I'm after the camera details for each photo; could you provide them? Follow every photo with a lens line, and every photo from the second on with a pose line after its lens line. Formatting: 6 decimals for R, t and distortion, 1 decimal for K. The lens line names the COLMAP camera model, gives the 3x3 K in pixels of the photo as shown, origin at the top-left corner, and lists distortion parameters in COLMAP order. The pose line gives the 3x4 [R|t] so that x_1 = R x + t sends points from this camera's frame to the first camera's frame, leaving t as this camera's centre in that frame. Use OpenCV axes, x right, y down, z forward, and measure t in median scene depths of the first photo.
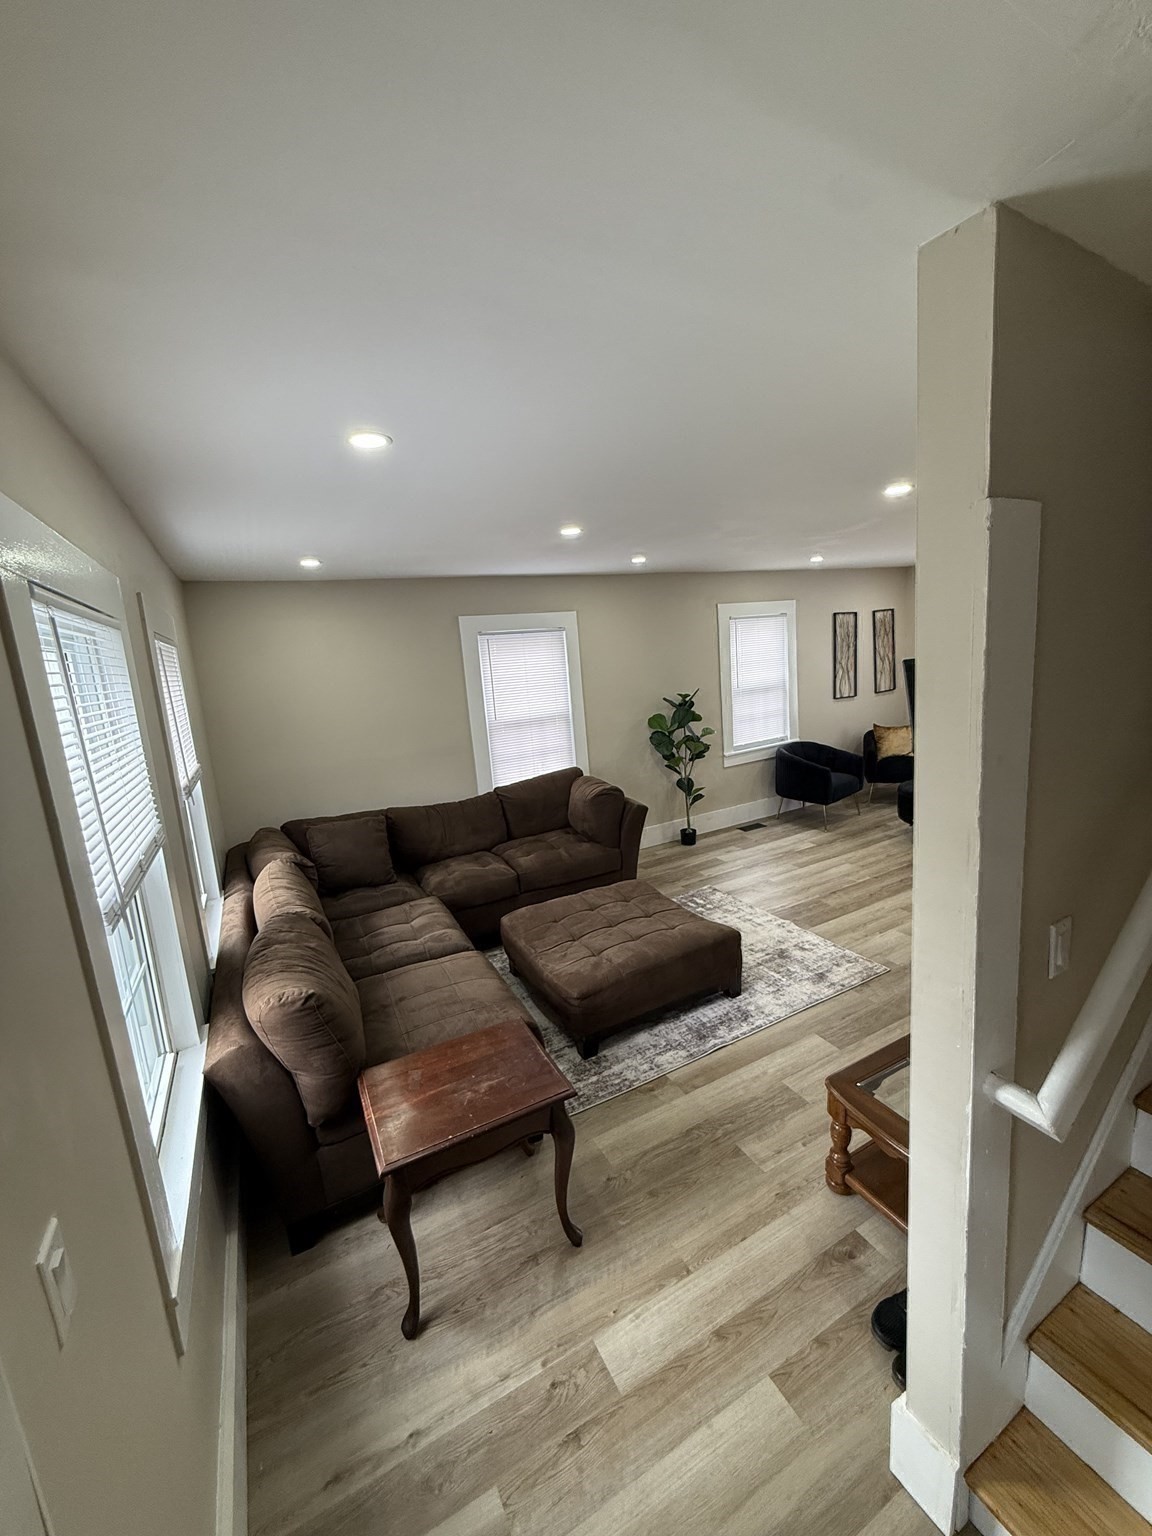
lens RADIAL K [[613.9, 0, 578.9], [0, 613.9, 762.6], [0, 0, 1]] dist [-0.001443, -0.000264]
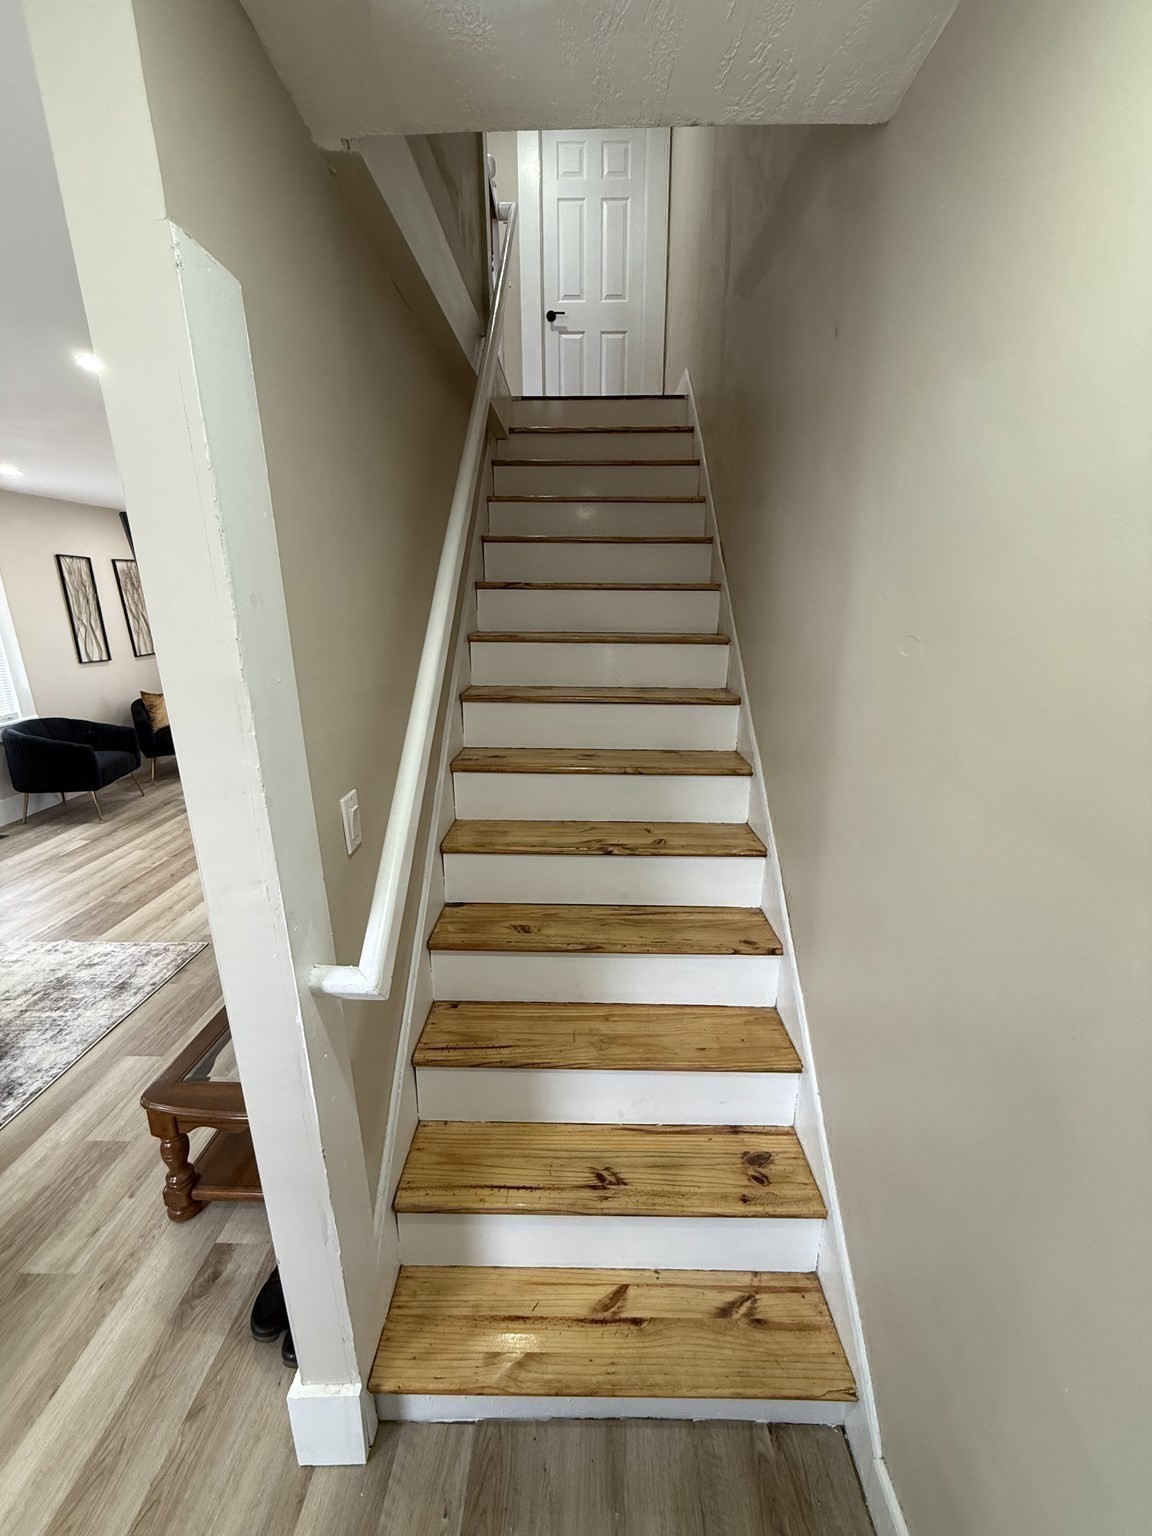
lens RADIAL K [[610.4, 0, 575.9], [0, 610.4, 766.4], [0, 0, 1]] dist [-0.001697, 0.002919]
pose [[0.490945, -0.161167, 0.856153, 0.035387], [0.129986, 0.985290, 0.110938, 0.039007], [-0.861439, 0.056823, 0.504673, 0.049901]]
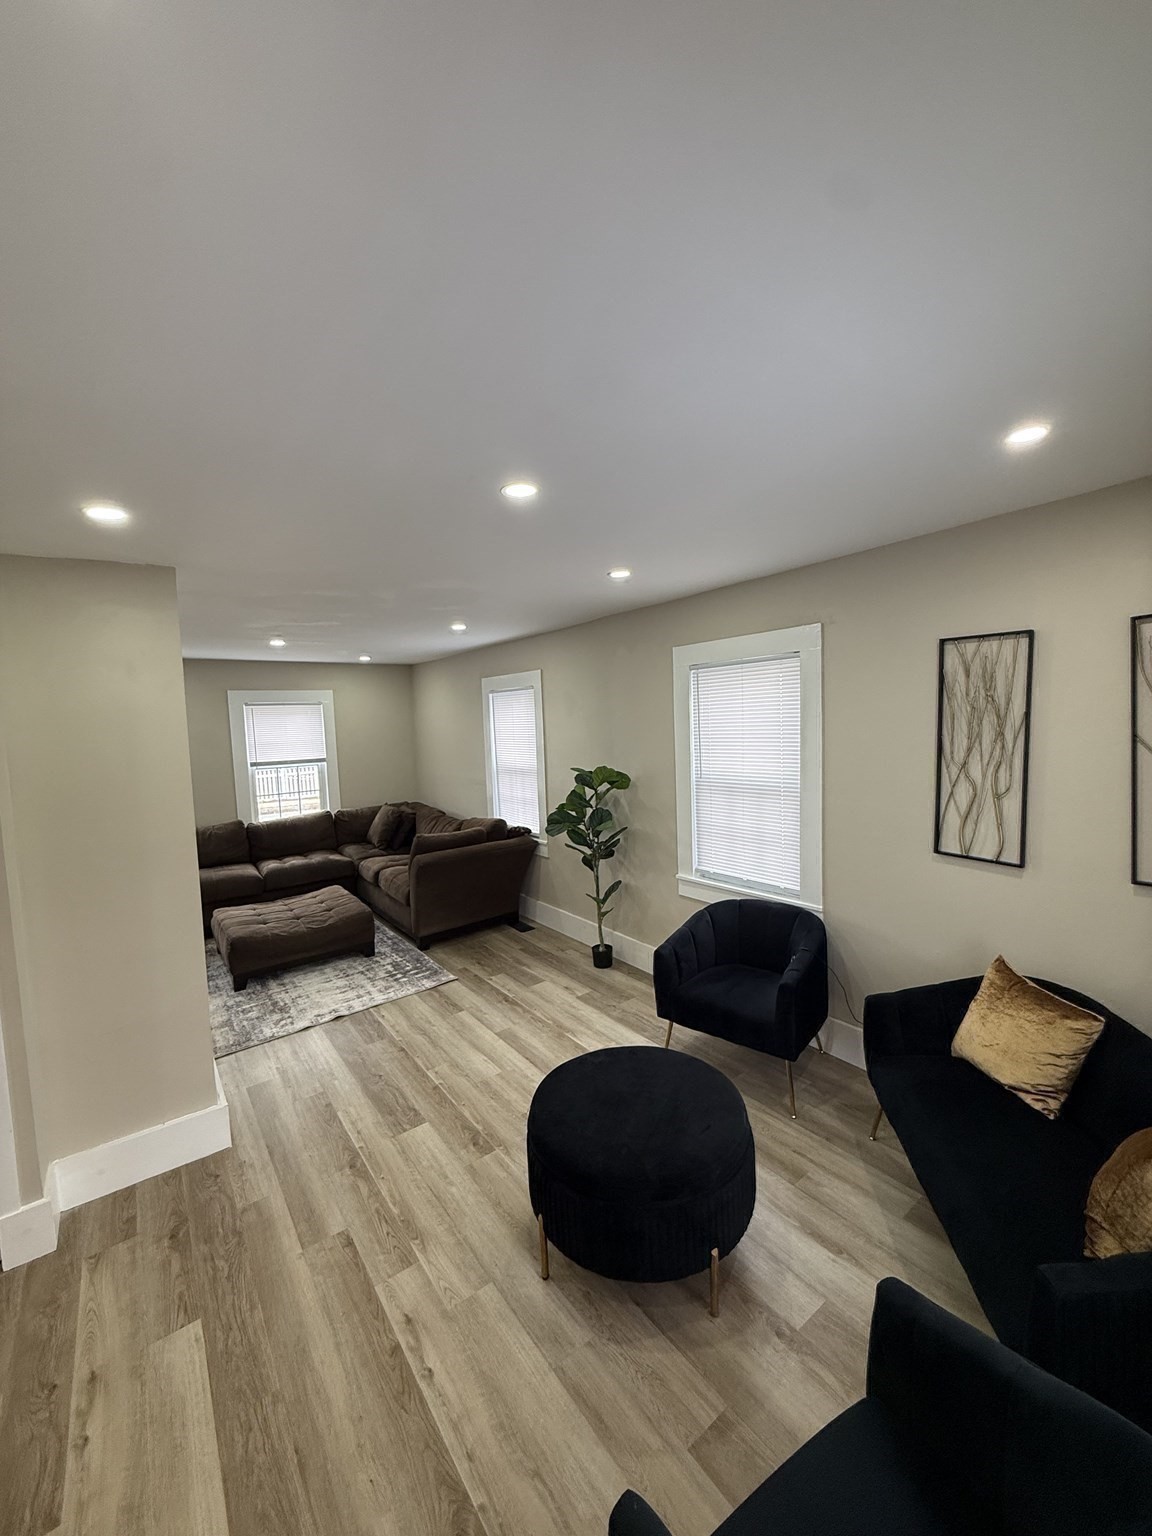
lens RADIAL K [[610.4, 0, 575.9], [0, 610.4, 766.4], [0, 0, 1]] dist [-0.001697, 0.002919]
pose [[0.153757, 0.147342, -0.977061, 1.123000], [-0.155571, 0.980097, 0.123318, -0.253549], [0.975785, 0.133042, 0.173619, 1.027450]]
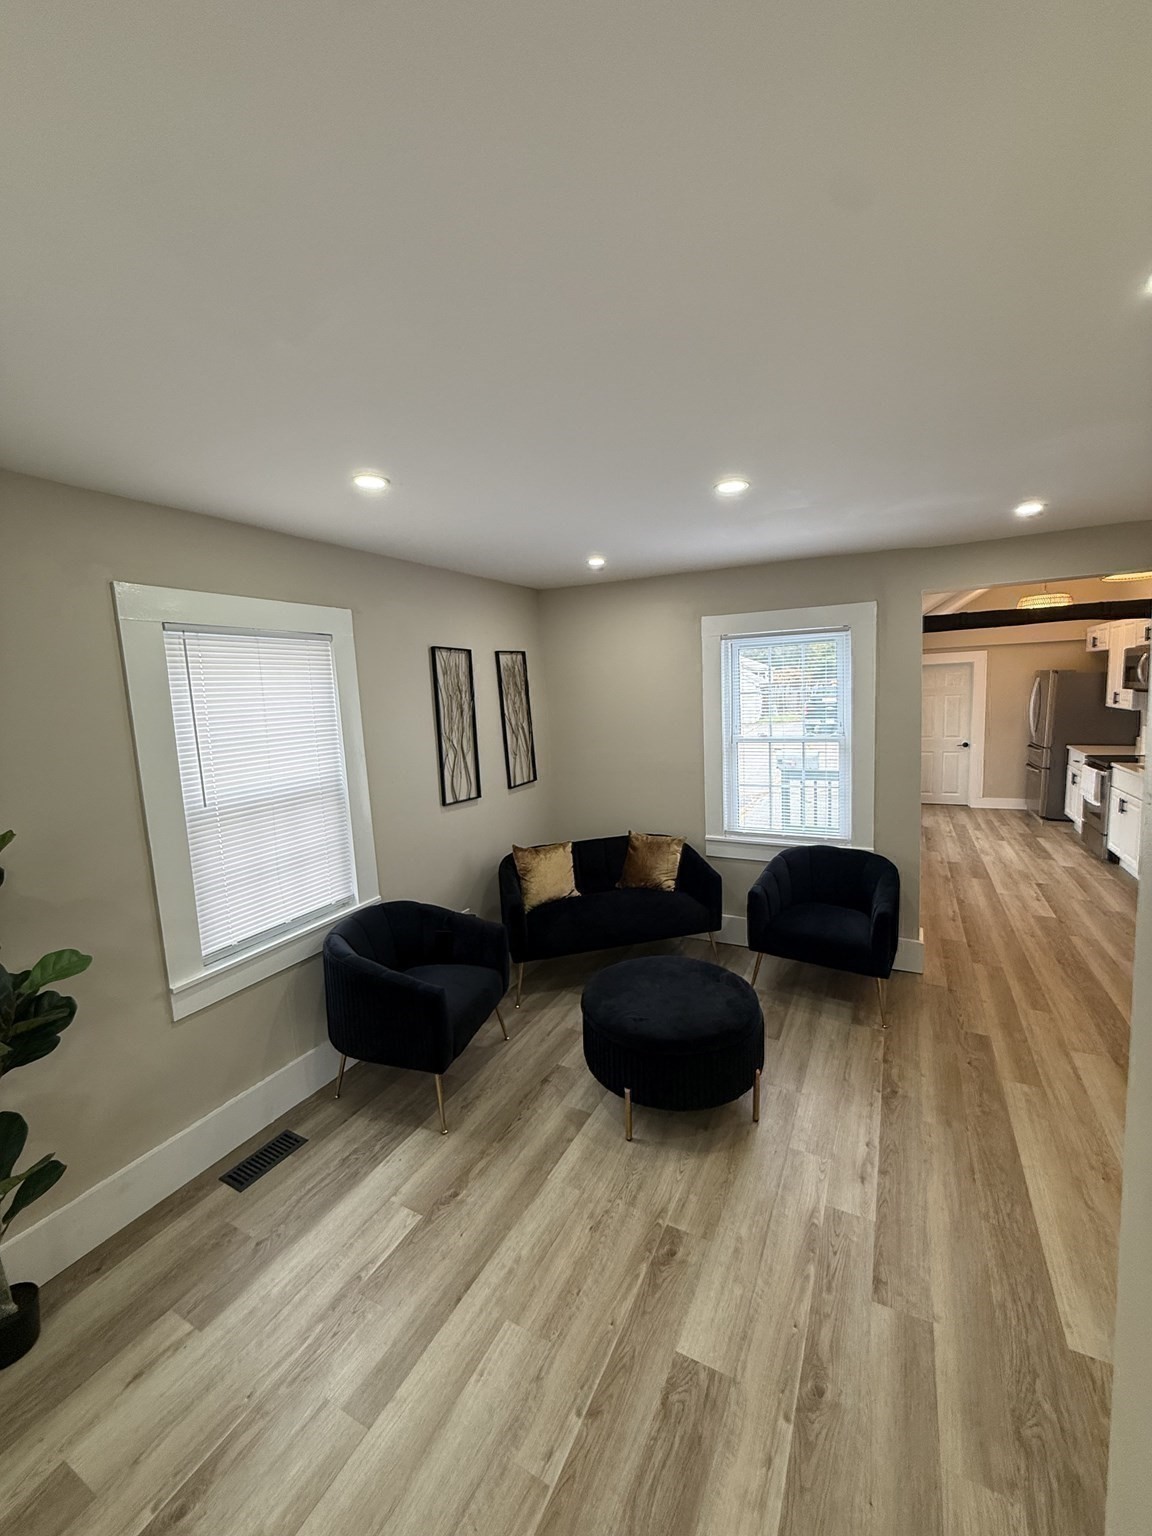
lens RADIAL K [[610.4, 0, 575.9], [0, 610.4, 766.4], [0, 0, 1]] dist [-0.001697, 0.002919]
pose [[0.827671, -0.030559, 0.560380, 0.318544], [0.087947, 0.993242, -0.075732, -0.129846], [-0.554279, 0.111965, 0.824766, 0.732081]]
